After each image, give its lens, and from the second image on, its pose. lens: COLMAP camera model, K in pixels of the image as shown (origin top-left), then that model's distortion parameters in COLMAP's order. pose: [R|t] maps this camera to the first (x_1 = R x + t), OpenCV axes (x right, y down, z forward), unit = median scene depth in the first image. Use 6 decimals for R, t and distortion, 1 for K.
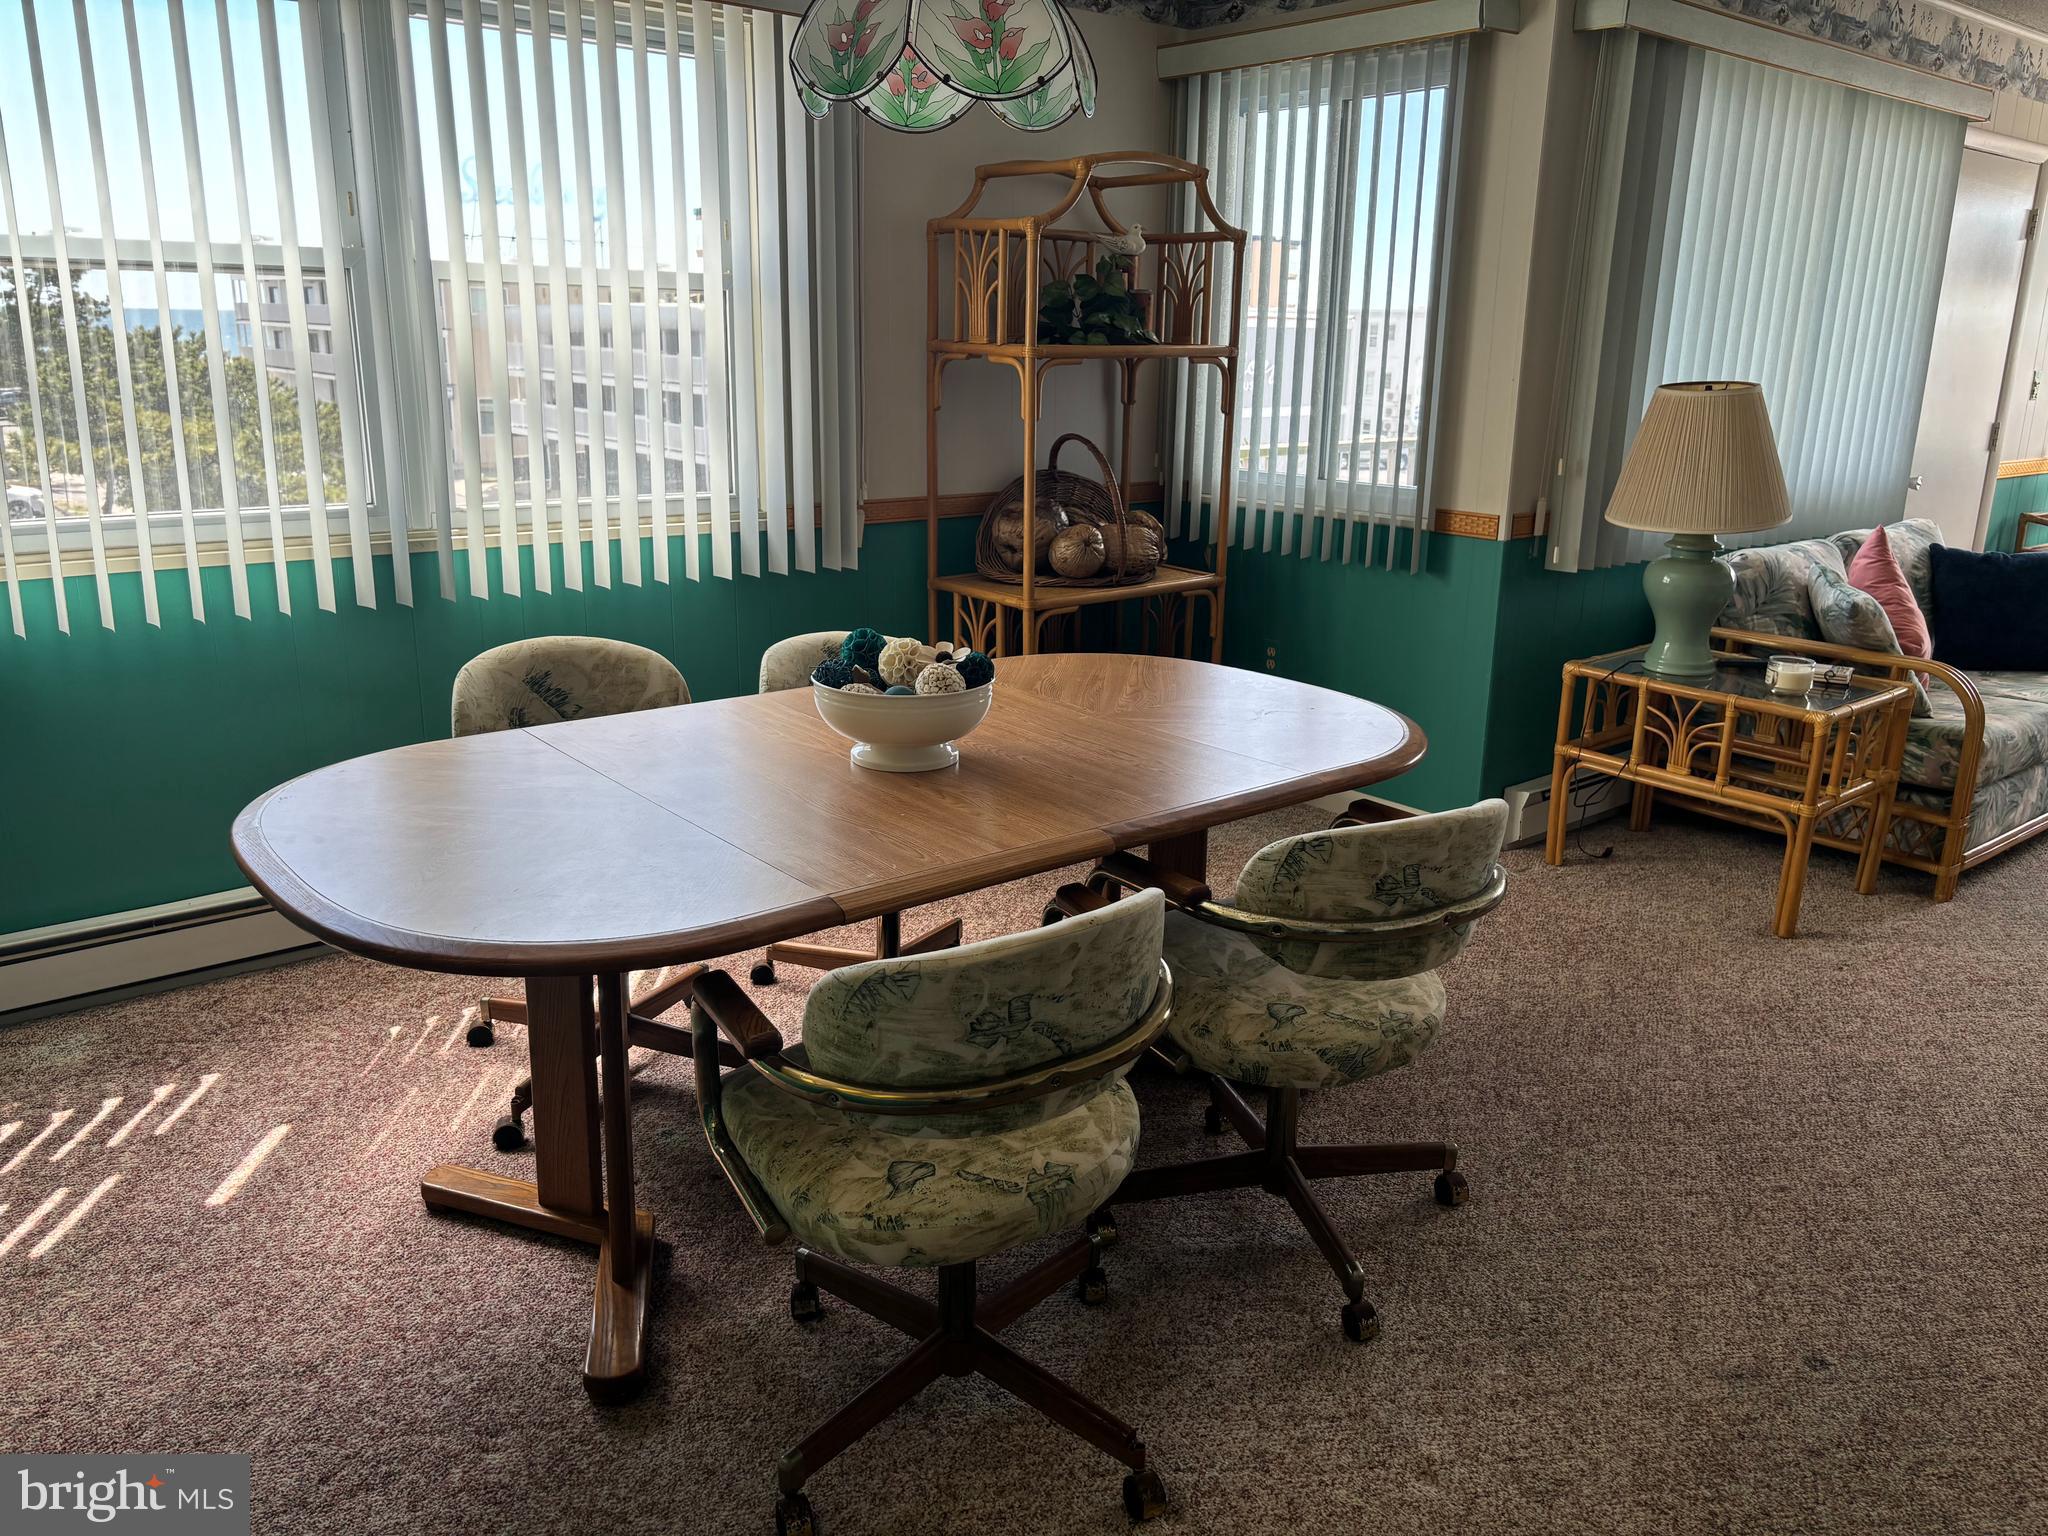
lens RADIAL K [[1550.5, 0, 1037.8], [0, 1550.5, 752.4], [0, 0, 1]] dist [0.041604, -0.047145]
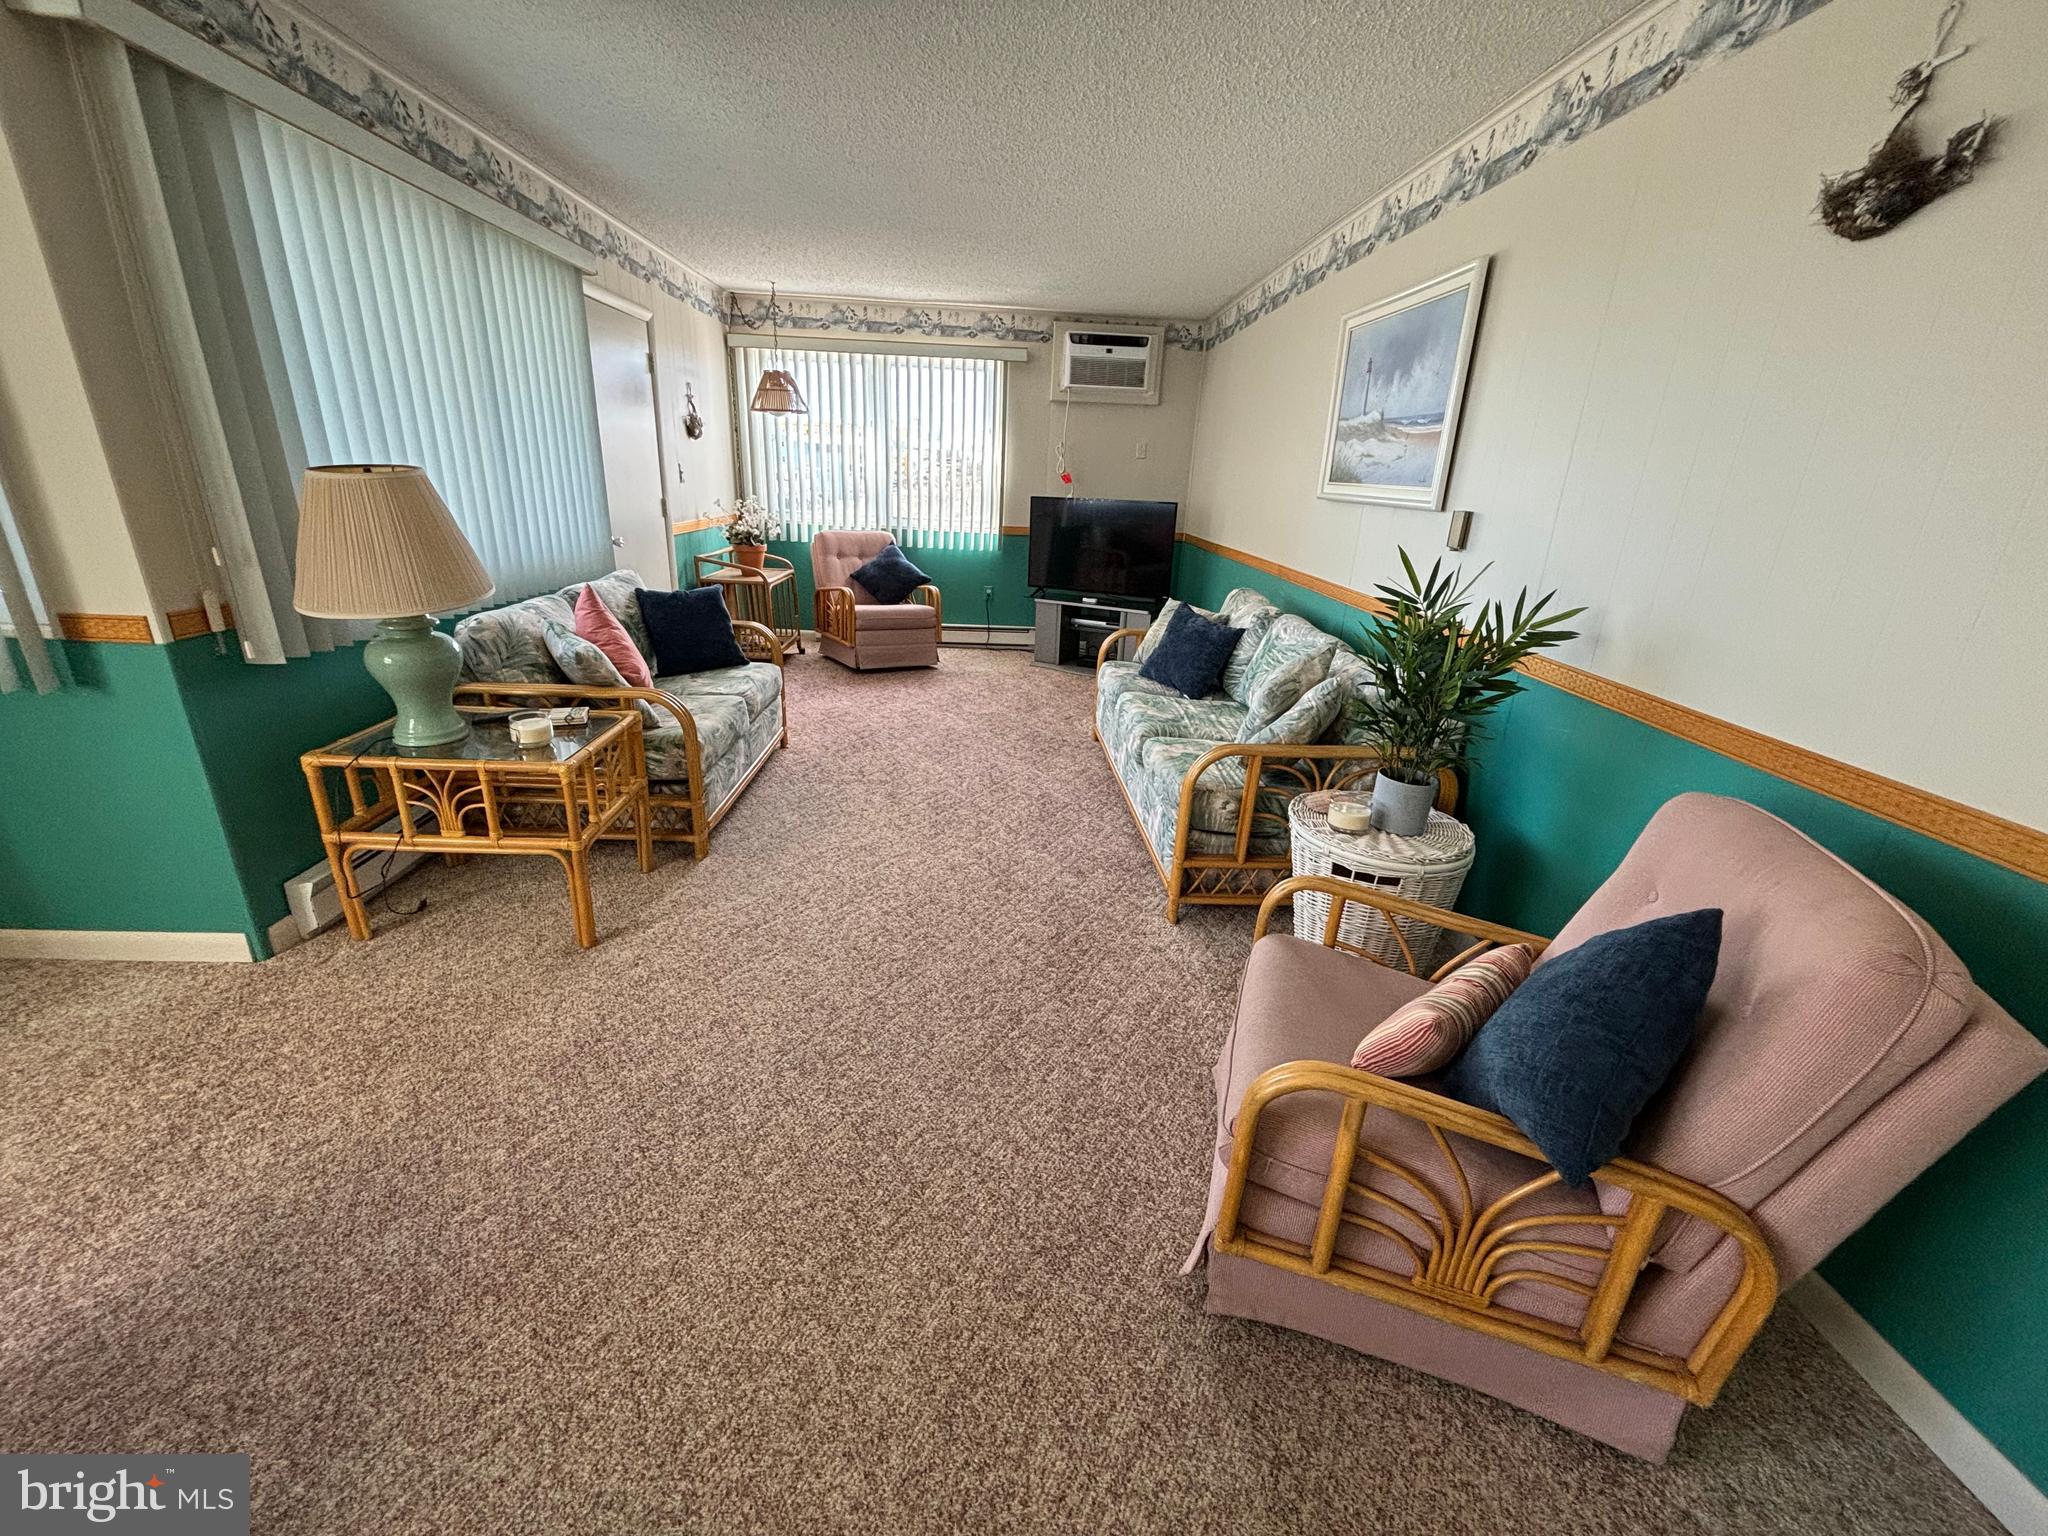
lens RADIAL K [[826.8, 0, 1022.3], [0, 826.8, 765.4], [0, 0, 1]] dist [-0.000451, 0.000090]
pose [[0.614393, -0.257734, 0.745717, 0.246455], [0.177535, 0.966064, 0.187619, -0.074722], [-0.768767, 0.017119, 0.639300, 0.339608]]
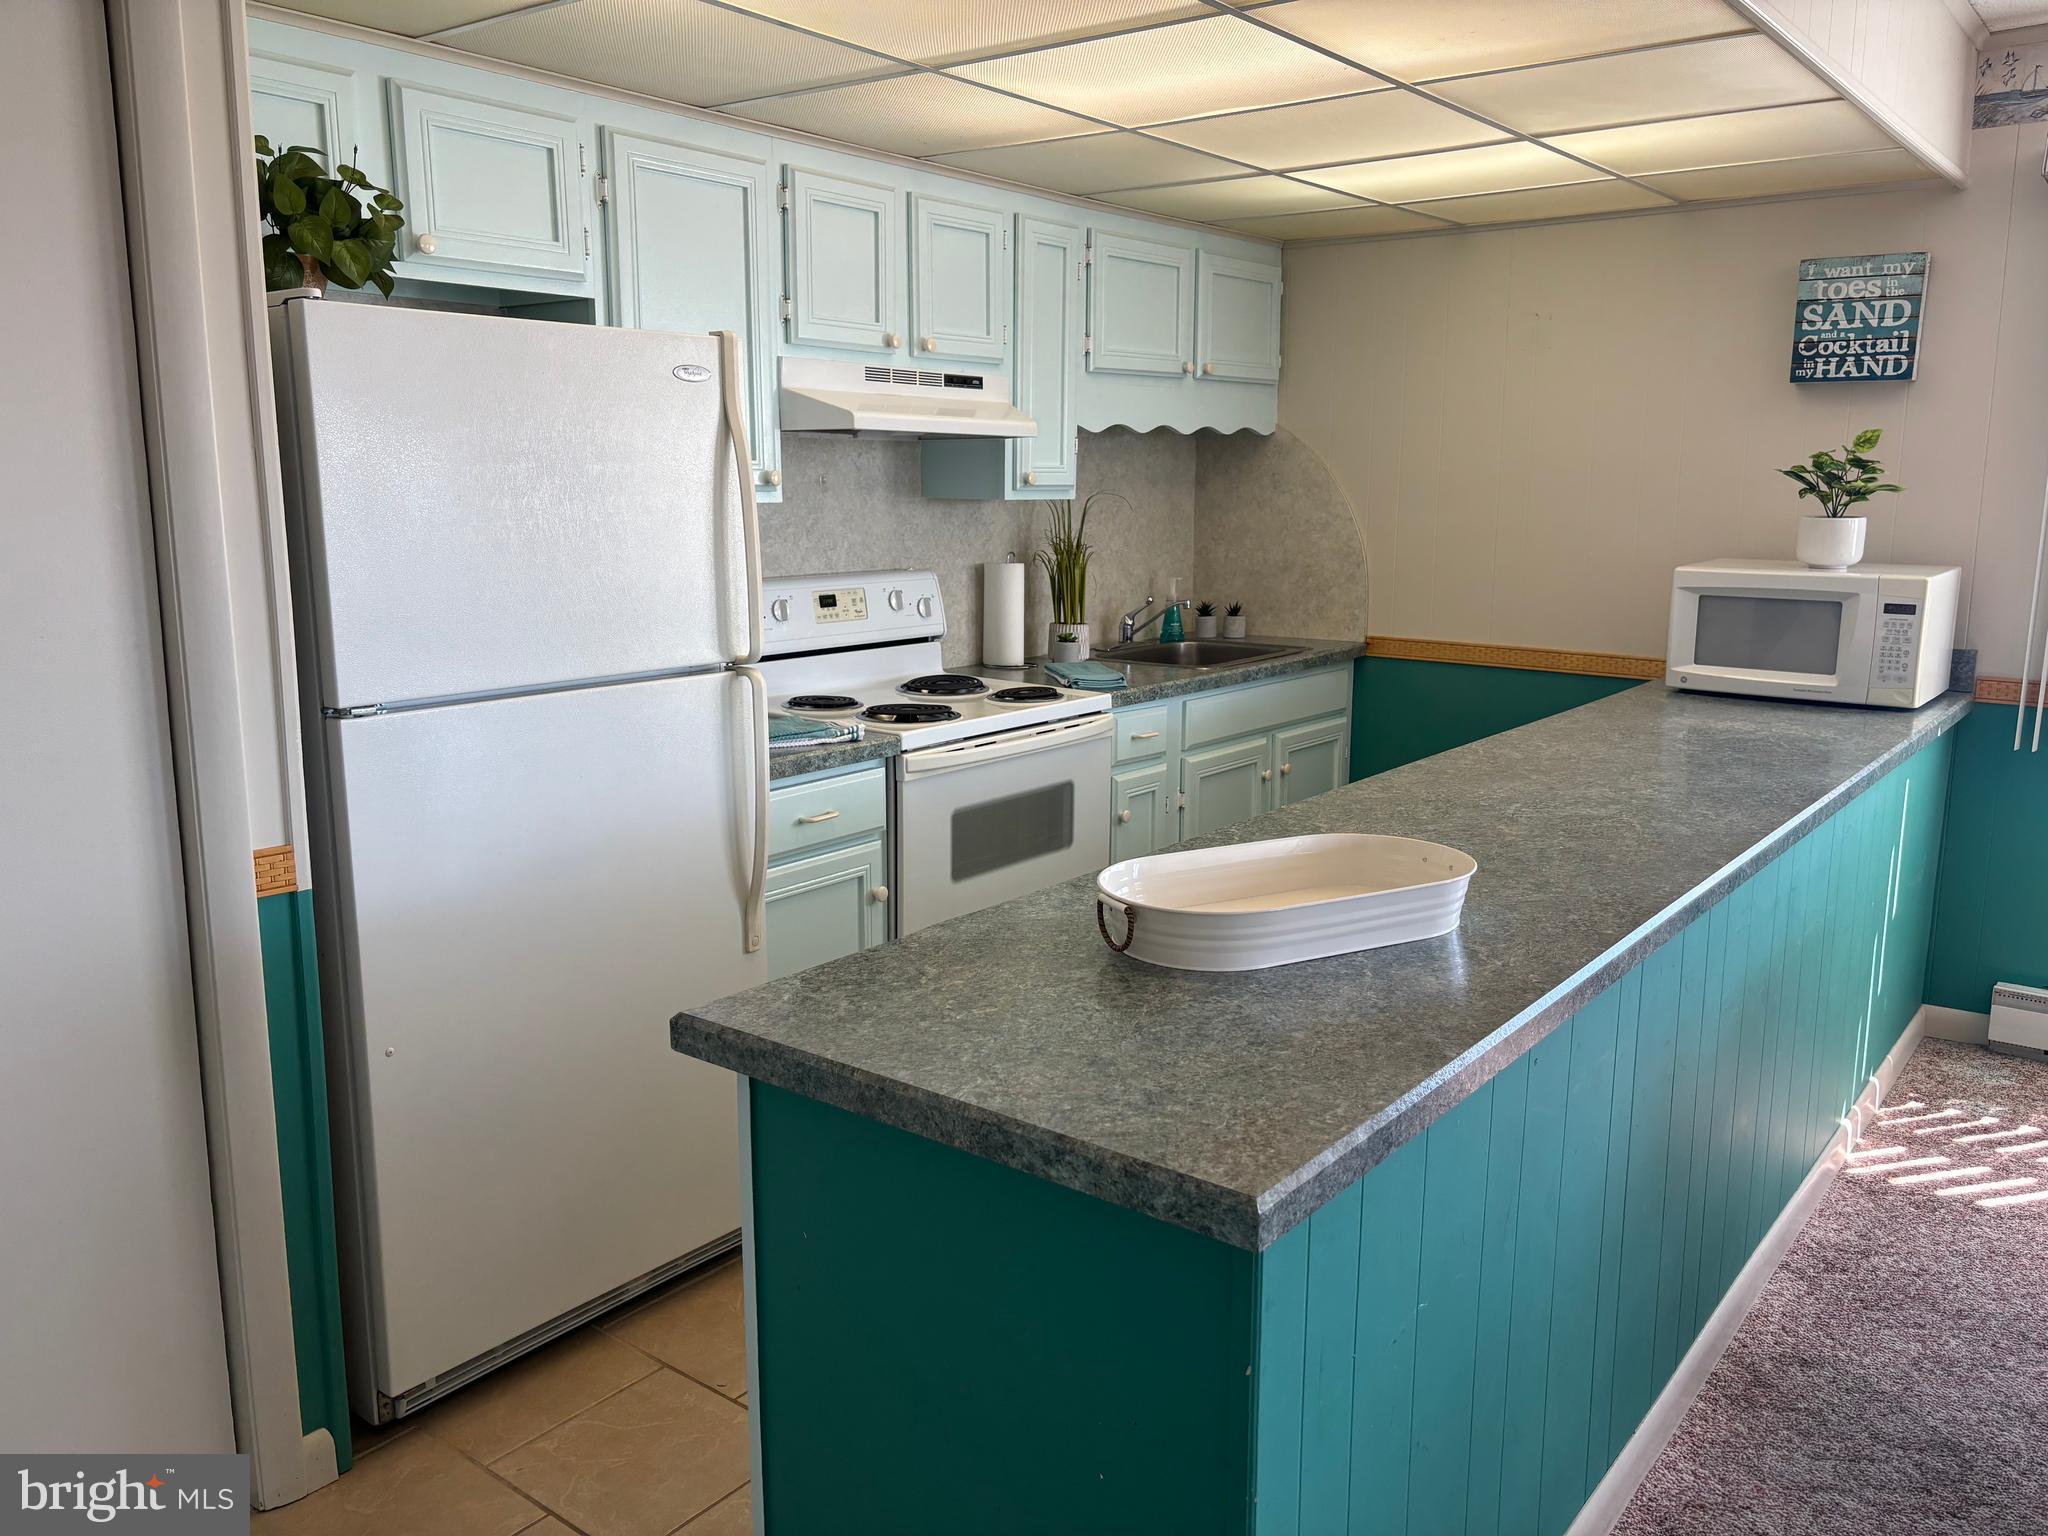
lens RADIAL K [[1544.3, 0, 1034.6], [0, 1544.3, 769.8], [0, 0, 1]] dist [0.042235, -0.058798]
pose [[0.208373, 0.160119, -0.964854, 0.252475], [-0.258491, 0.960446, 0.103563, 0.027187], [0.943272, 0.227827, 0.241521, -0.097709]]
